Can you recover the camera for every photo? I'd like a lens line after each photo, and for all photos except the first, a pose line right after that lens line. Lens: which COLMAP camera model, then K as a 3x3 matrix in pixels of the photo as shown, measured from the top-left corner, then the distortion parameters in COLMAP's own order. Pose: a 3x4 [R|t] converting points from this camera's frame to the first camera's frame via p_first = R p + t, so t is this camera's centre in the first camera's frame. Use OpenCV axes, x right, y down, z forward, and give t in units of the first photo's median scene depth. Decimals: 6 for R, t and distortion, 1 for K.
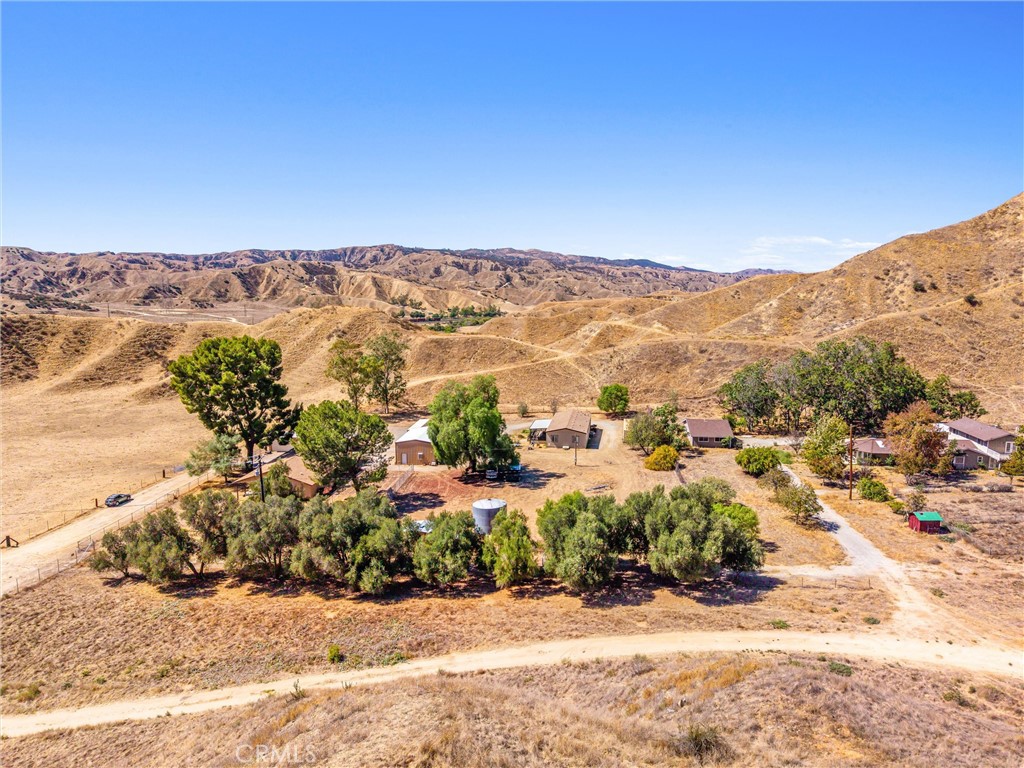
lens RADIAL K [[684.2, 0, 516.7], [0, 684.2, 386.4], [0, 0, 1]] dist [0.072102, -0.094114]
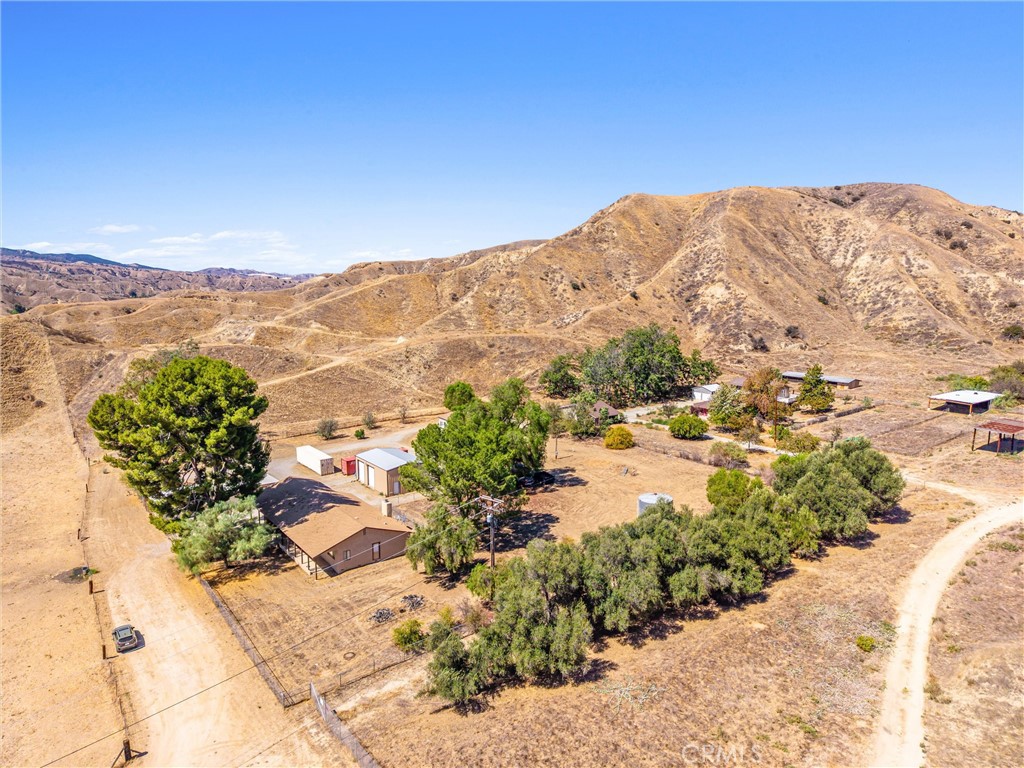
lens RADIAL K [[684.2, 0, 516.7], [0, 684.2, 386.4], [0, 0, 1]] dist [0.072102, -0.094114]
pose [[0.736047, -0.098440, 0.669735, -0.327551], [0.098373, 0.994422, 0.038051, -0.019364], [-0.669745, 0.037876, 0.741625, 0.147687]]
